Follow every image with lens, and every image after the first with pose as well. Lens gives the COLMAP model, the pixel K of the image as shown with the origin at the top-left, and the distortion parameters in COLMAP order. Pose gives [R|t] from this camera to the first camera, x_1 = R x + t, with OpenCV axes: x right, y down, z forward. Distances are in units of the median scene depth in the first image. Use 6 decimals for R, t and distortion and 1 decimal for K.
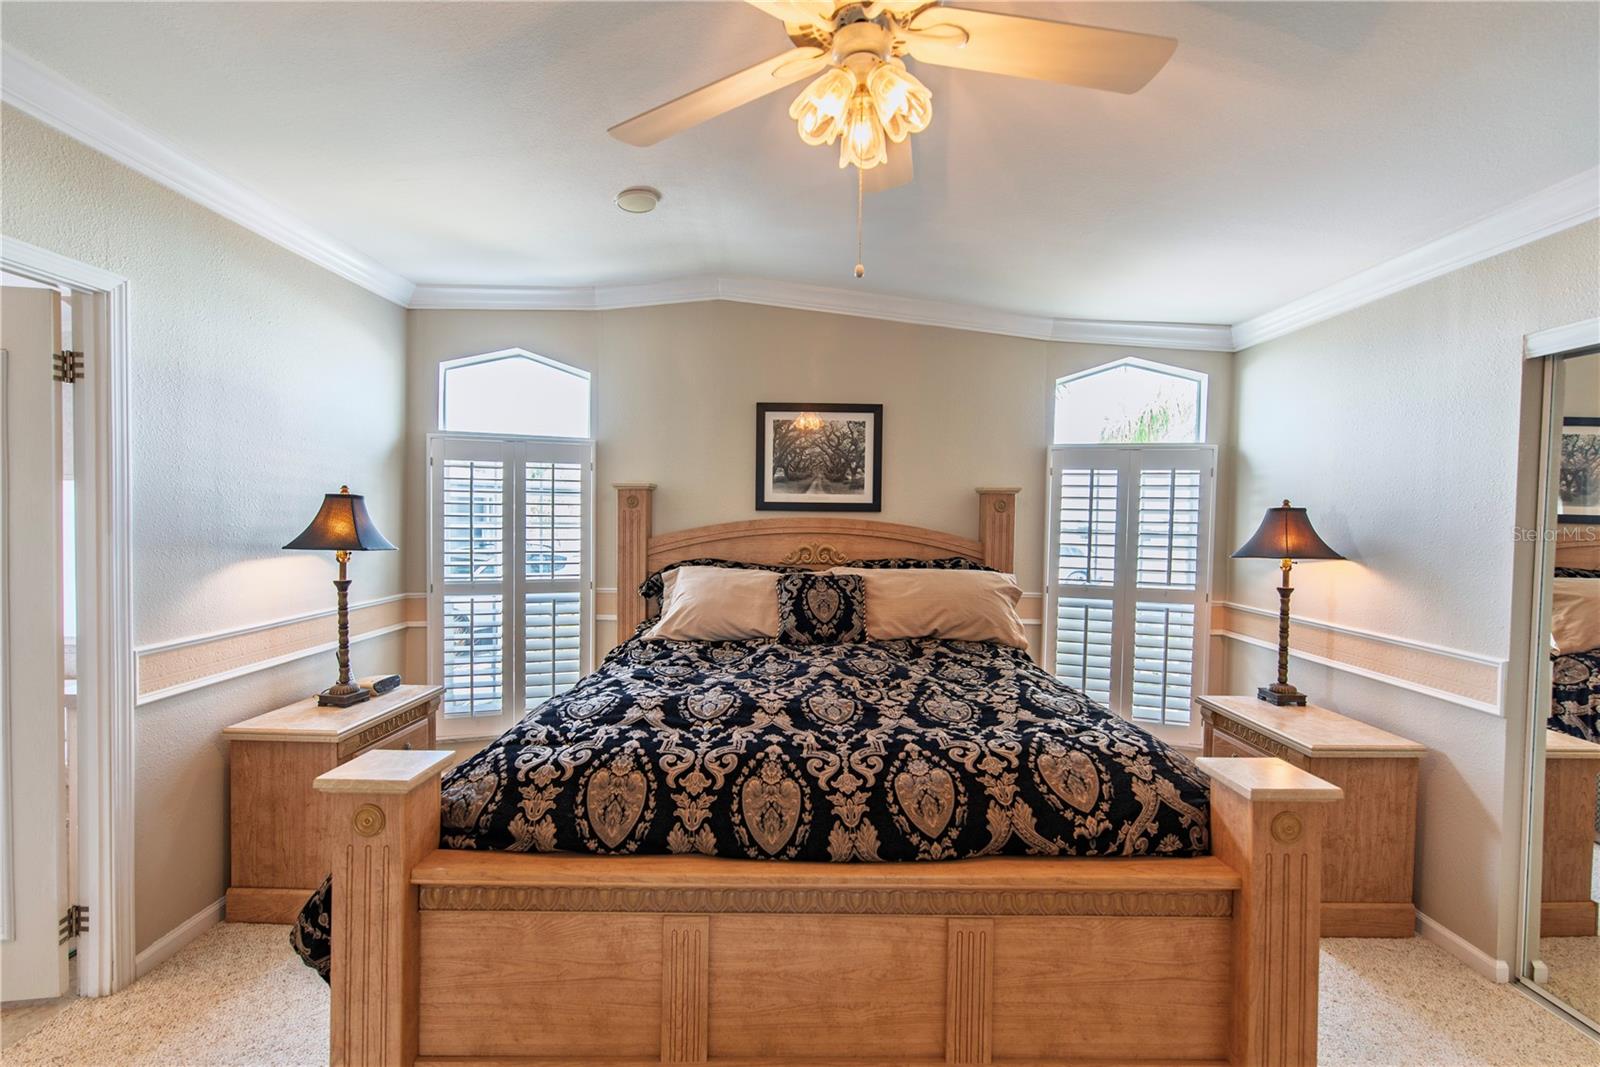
lens RADIAL K [[686.0, 0, 804.4], [0, 686.0, 534.4], [0, 0, 1]] dist [0.001363, -0.000521]
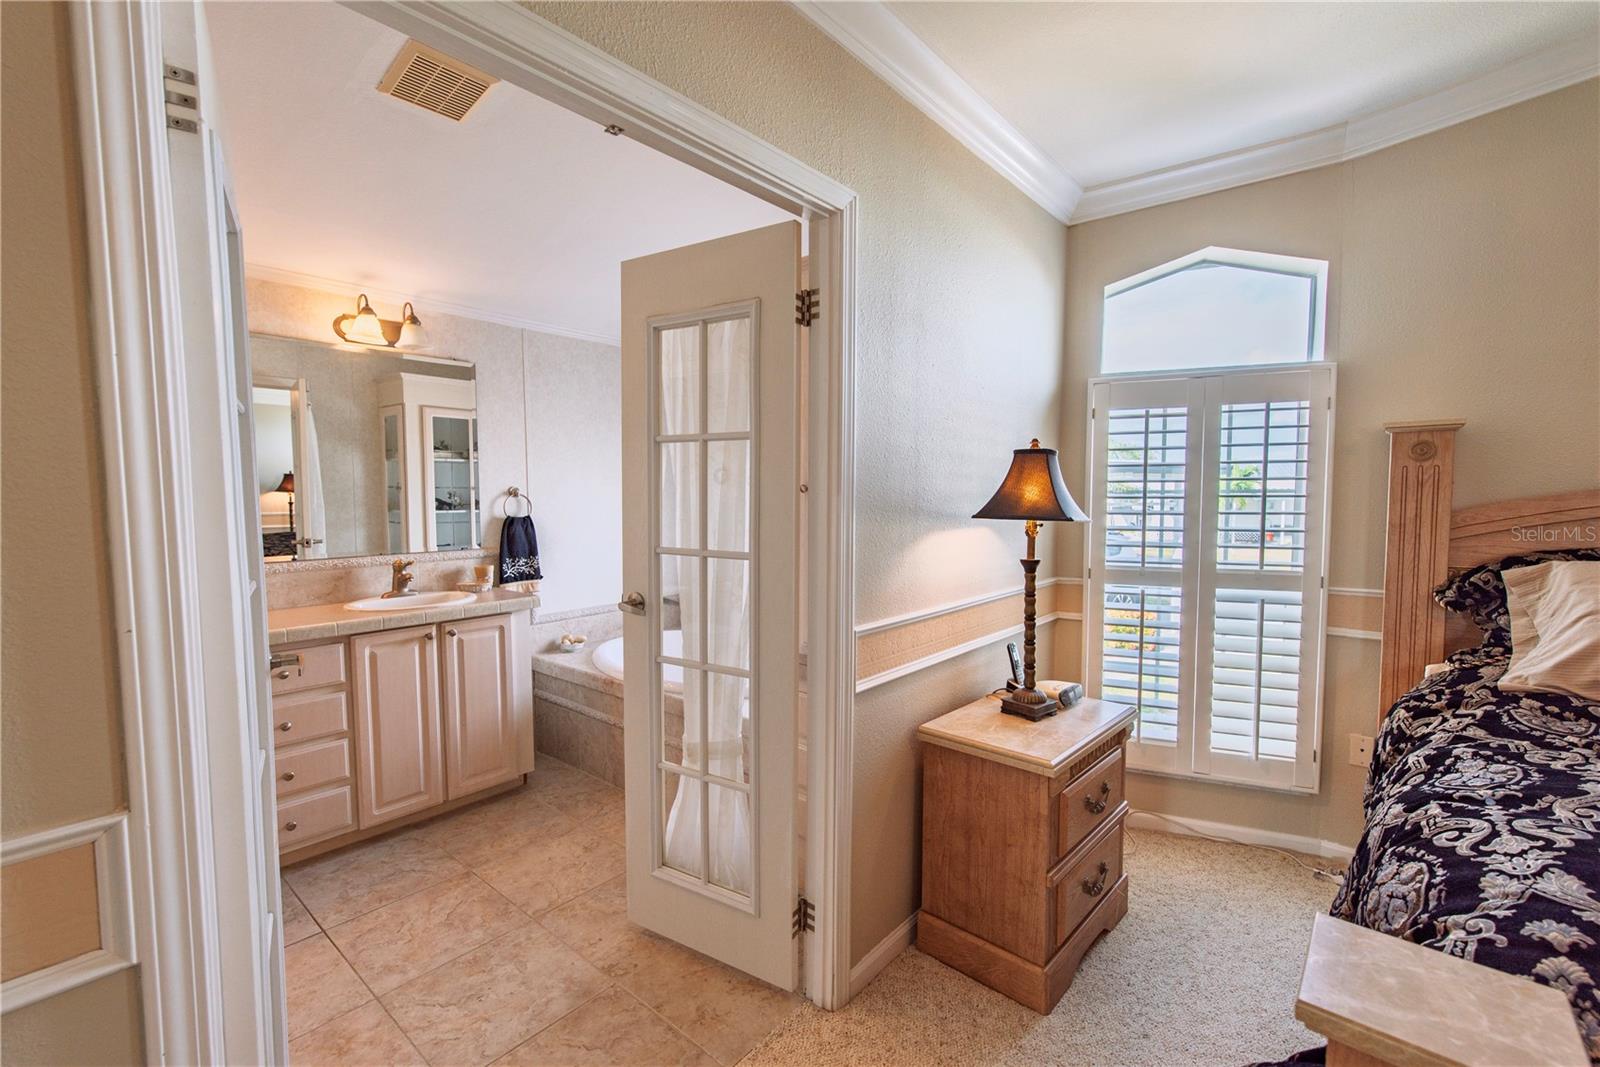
lens RADIAL K [[686.0, 0, 810.2], [0, 686.0, 535.5], [0, 0, 1]] dist [0.001363, -0.000521]
pose [[0.760500, 0.023009, -0.648930, -0.395274], [-0.007786, 0.999623, 0.026319, 0.022961], [0.649291, -0.014963, 0.760393, 0.263197]]
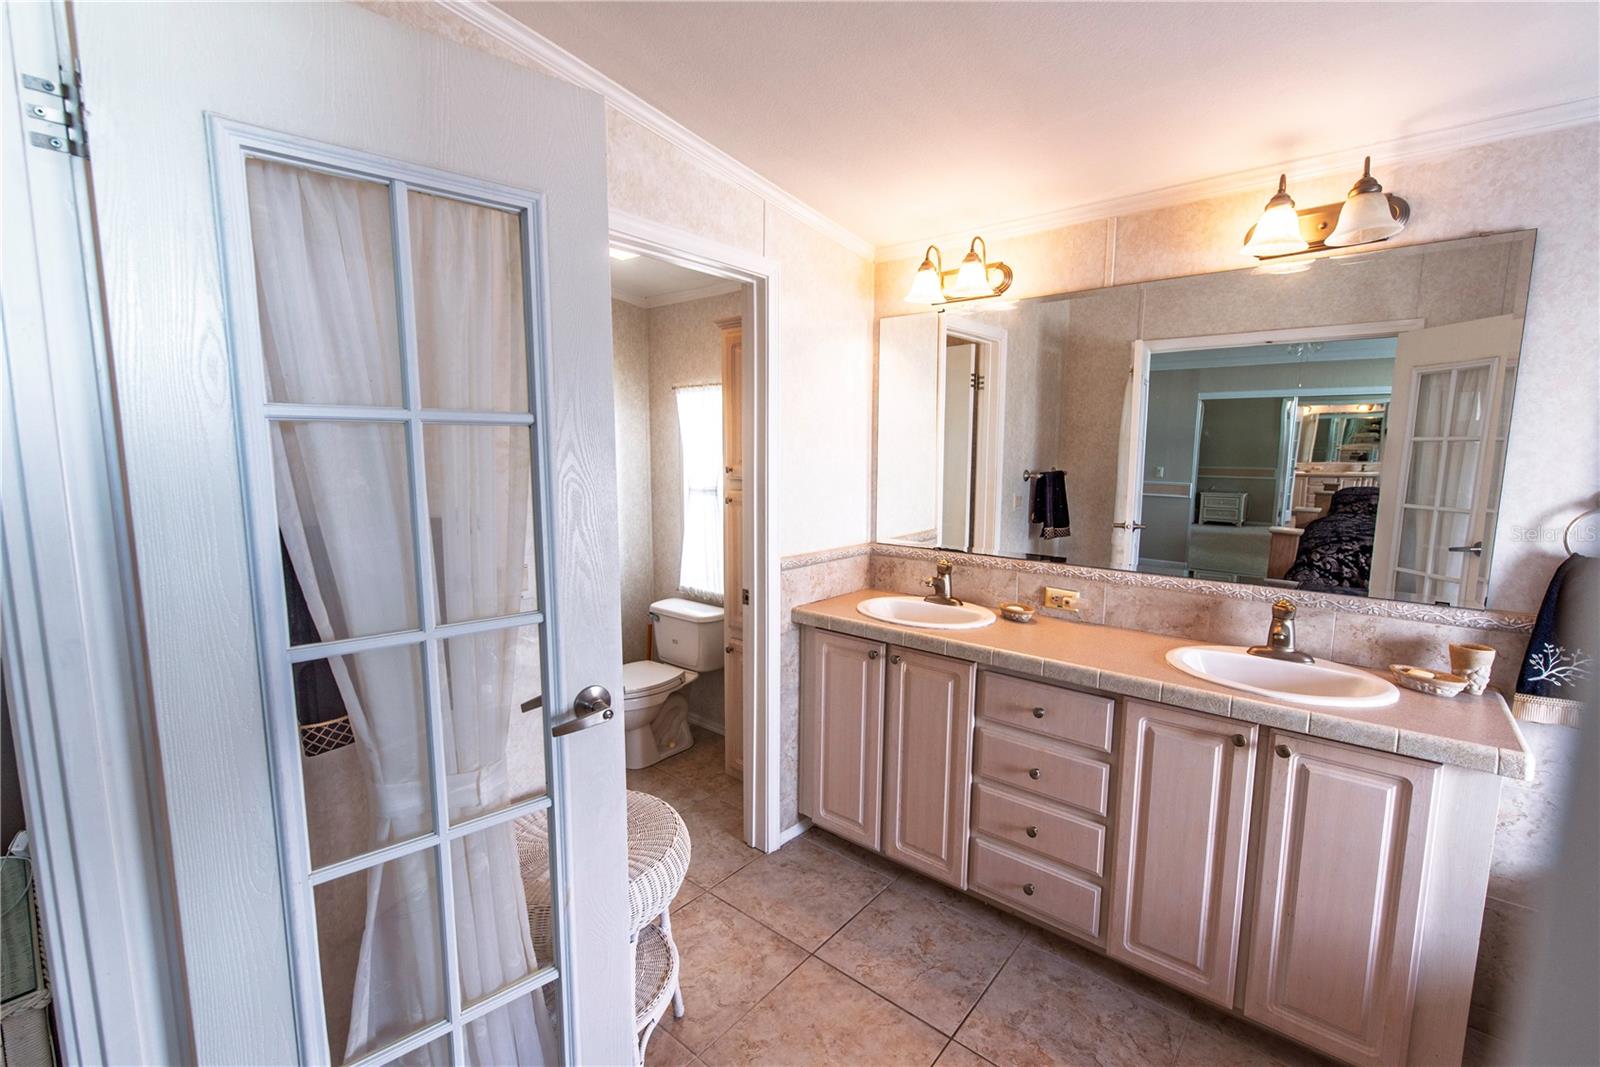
lens RADIAL K [[686.0, 0, 828.6], [0, 686.0, 535.3], [0, 0, 1]] dist [0.001363, -0.000521]
pose [[-0.642523, 0.076849, -0.762403, -0.840233], [-0.046934, 0.989143, 0.139258, -0.049457], [0.764827, 0.125259, -0.631941, 0.798461]]
